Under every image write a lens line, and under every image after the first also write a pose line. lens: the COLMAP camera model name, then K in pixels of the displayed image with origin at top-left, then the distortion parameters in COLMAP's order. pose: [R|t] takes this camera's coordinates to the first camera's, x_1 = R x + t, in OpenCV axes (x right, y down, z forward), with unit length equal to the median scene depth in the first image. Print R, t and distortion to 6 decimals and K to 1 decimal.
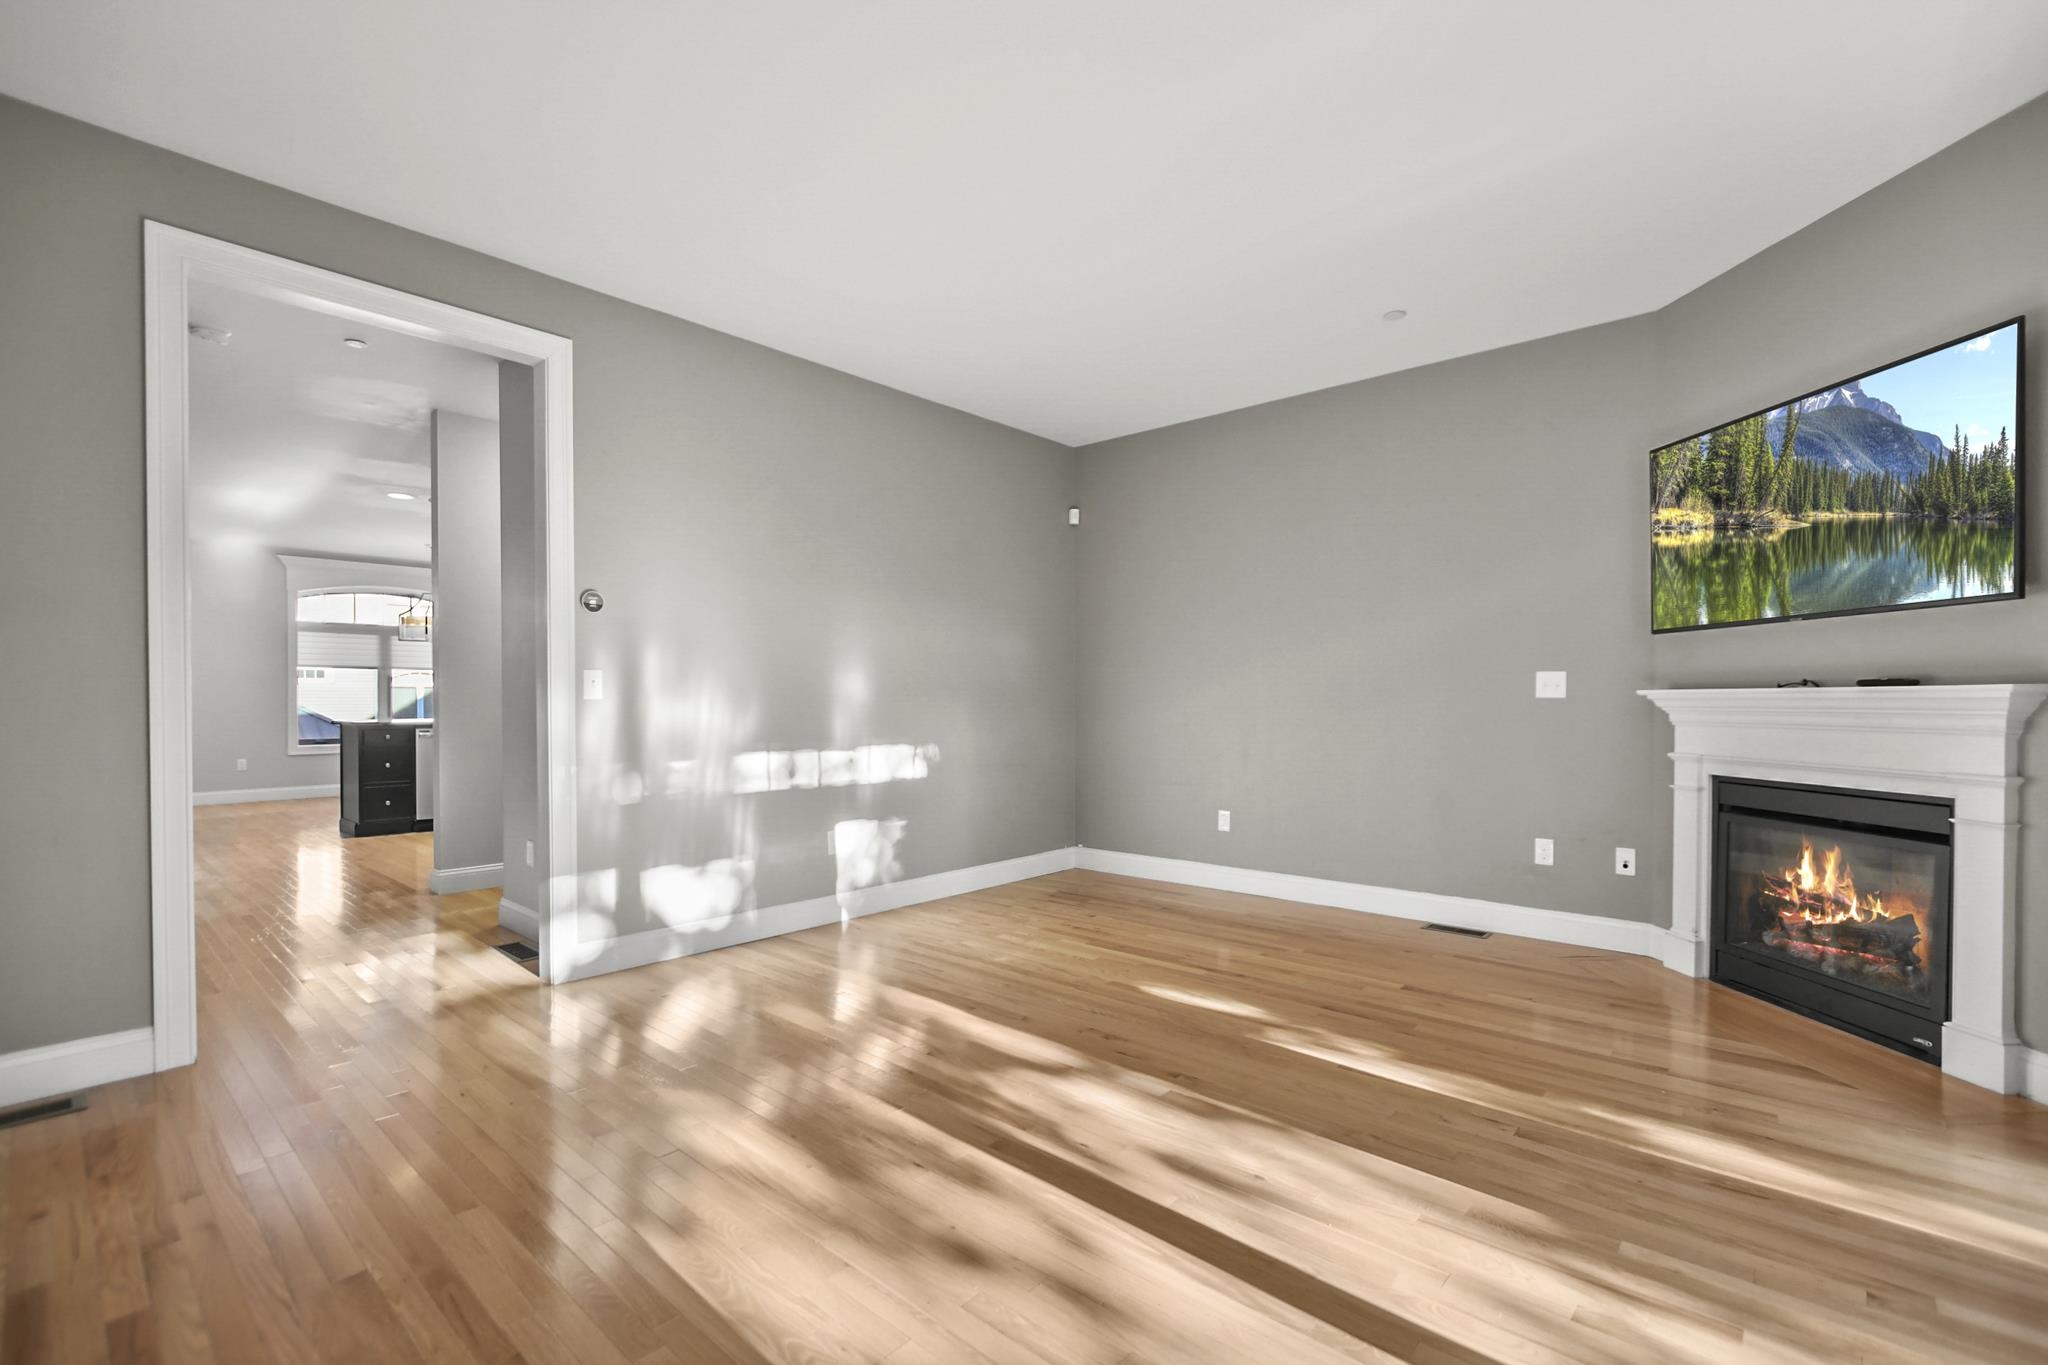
lens RADIAL K [[939.0, 0, 1024.0], [0, 939.0, 682.5], [0, 0, 1]] dist [-0.000469, -0.000014]
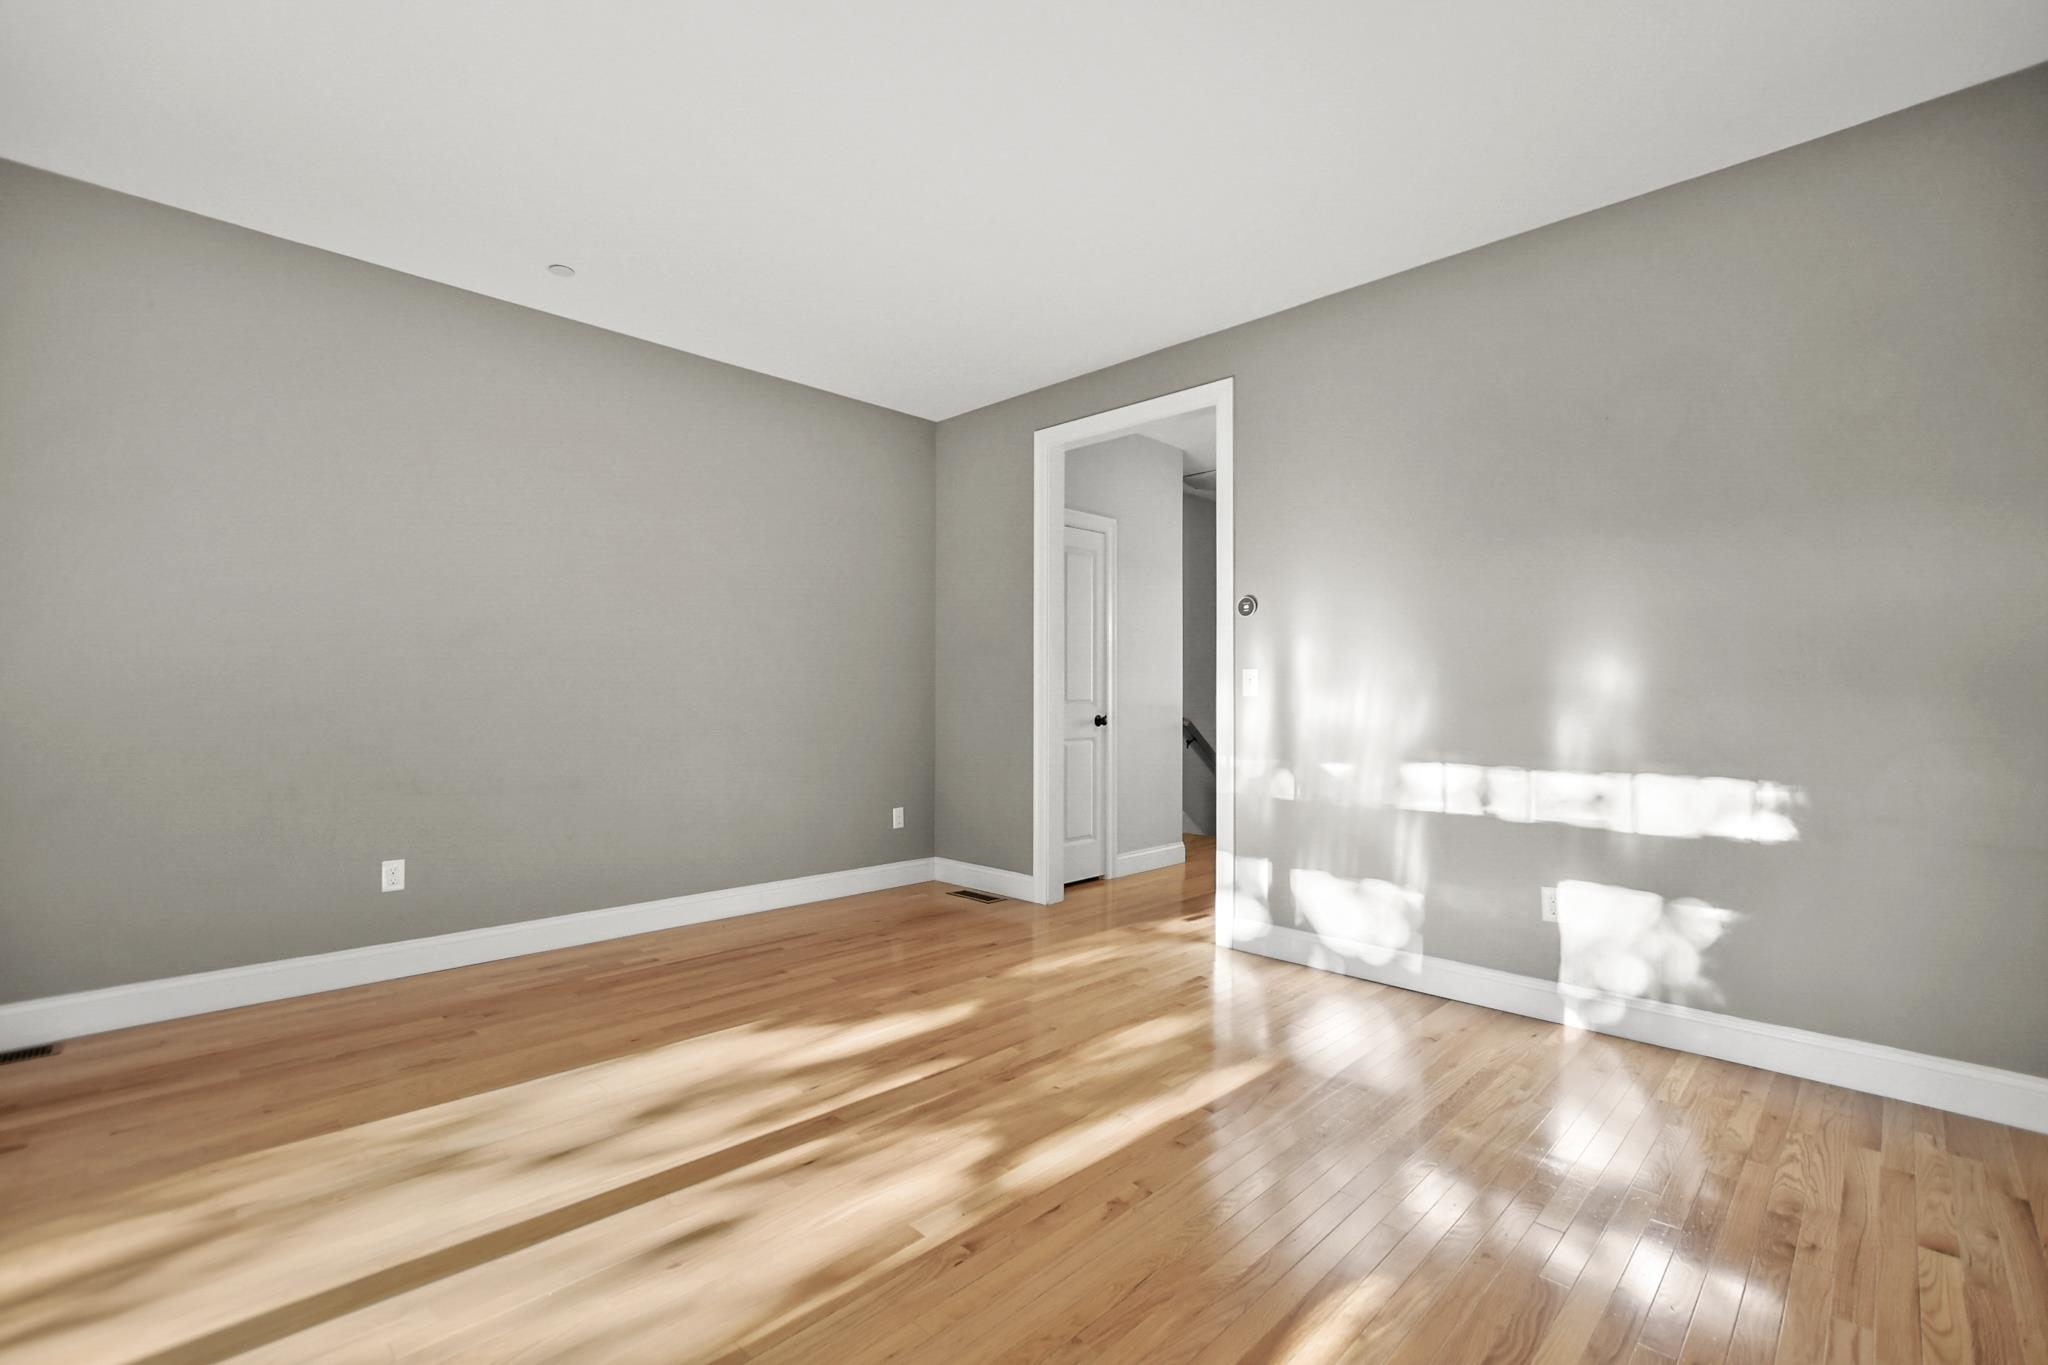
lens RADIAL K [[901.2, 0, 1019.7], [0, 901.2, 686.0], [0, 0, 1]] dist [-0.016486, 0.004906]
pose [[-0.048792, -0.004783, -0.998797, 0.519232], [0.012501, 0.999907, -0.005399, 0.008120], [0.998731, -0.012749, -0.048728, 0.702605]]
